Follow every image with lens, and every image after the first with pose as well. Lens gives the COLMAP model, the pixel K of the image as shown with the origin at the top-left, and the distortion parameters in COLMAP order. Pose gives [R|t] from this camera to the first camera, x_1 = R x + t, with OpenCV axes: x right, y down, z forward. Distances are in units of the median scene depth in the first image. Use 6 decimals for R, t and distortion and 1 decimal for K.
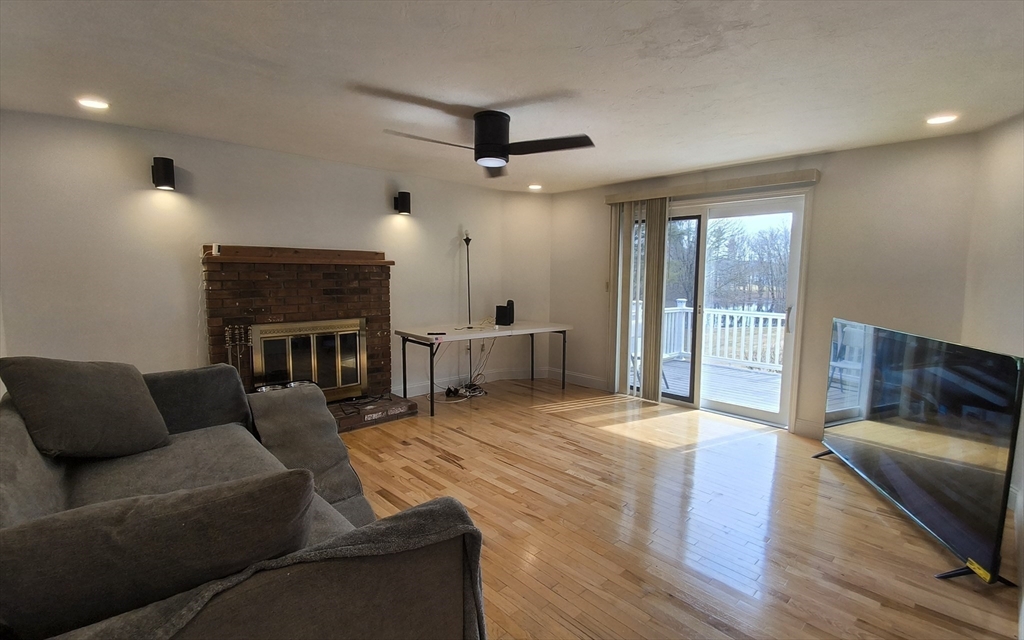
lens RADIAL K [[469.9, 0, 529.4], [0, 469.9, 323.2], [0, 0, 1]] dist [0.019116, -0.029341]
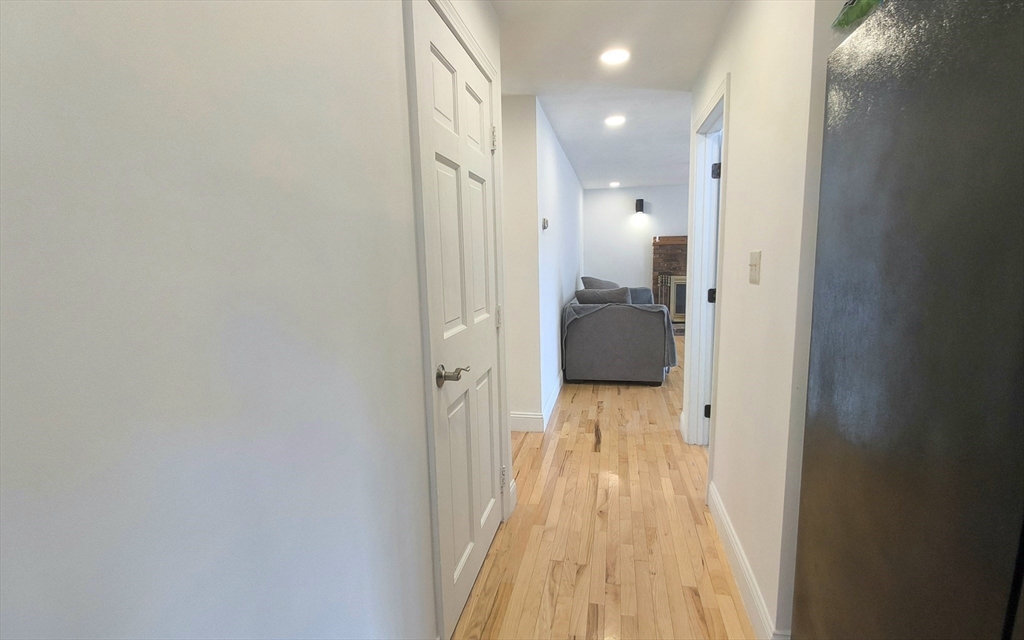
lens RADIAL K [[469.9, 0, 529.4], [0, 469.9, 323.2], [0, 0, 1]] dist [0.019116, -0.029341]
pose [[0.571567, 0.096151, -0.814903, 0.640196], [-0.057630, 0.995362, 0.077023, 0.076292], [0.818529, 0.002939, 0.574457, -0.571977]]
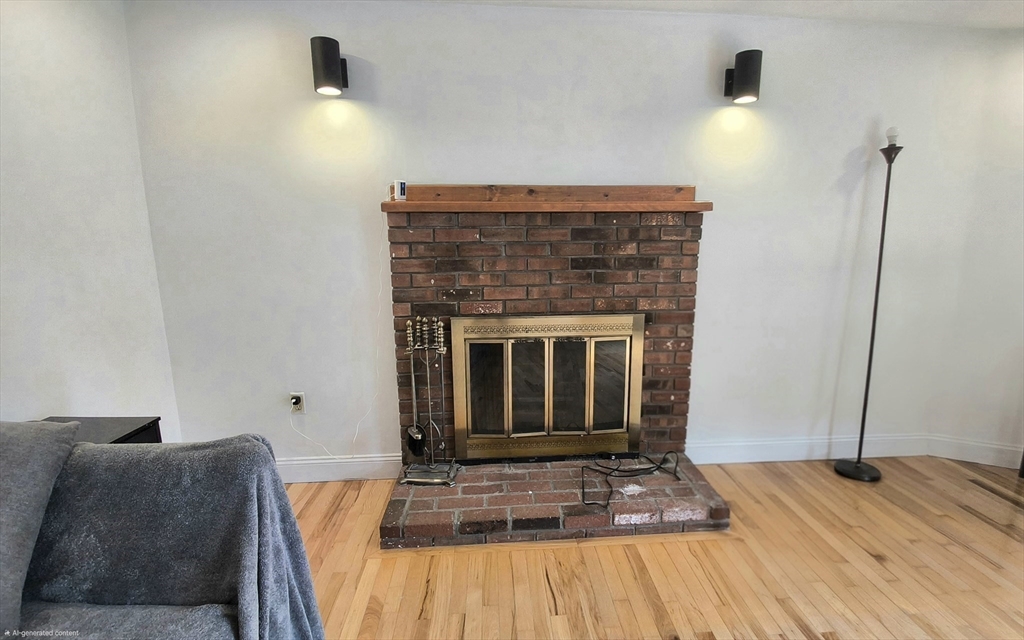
lens RADIAL K [[469.9, 0, 529.4], [0, 469.9, 323.2], [0, 0, 1]] dist [0.019116, -0.029341]
pose [[0.764175, 0.108515, -0.635816, -0.117290], [-0.056918, 0.993246, 0.101109, -0.049726], [0.642493, -0.041076, 0.765190, 0.543372]]
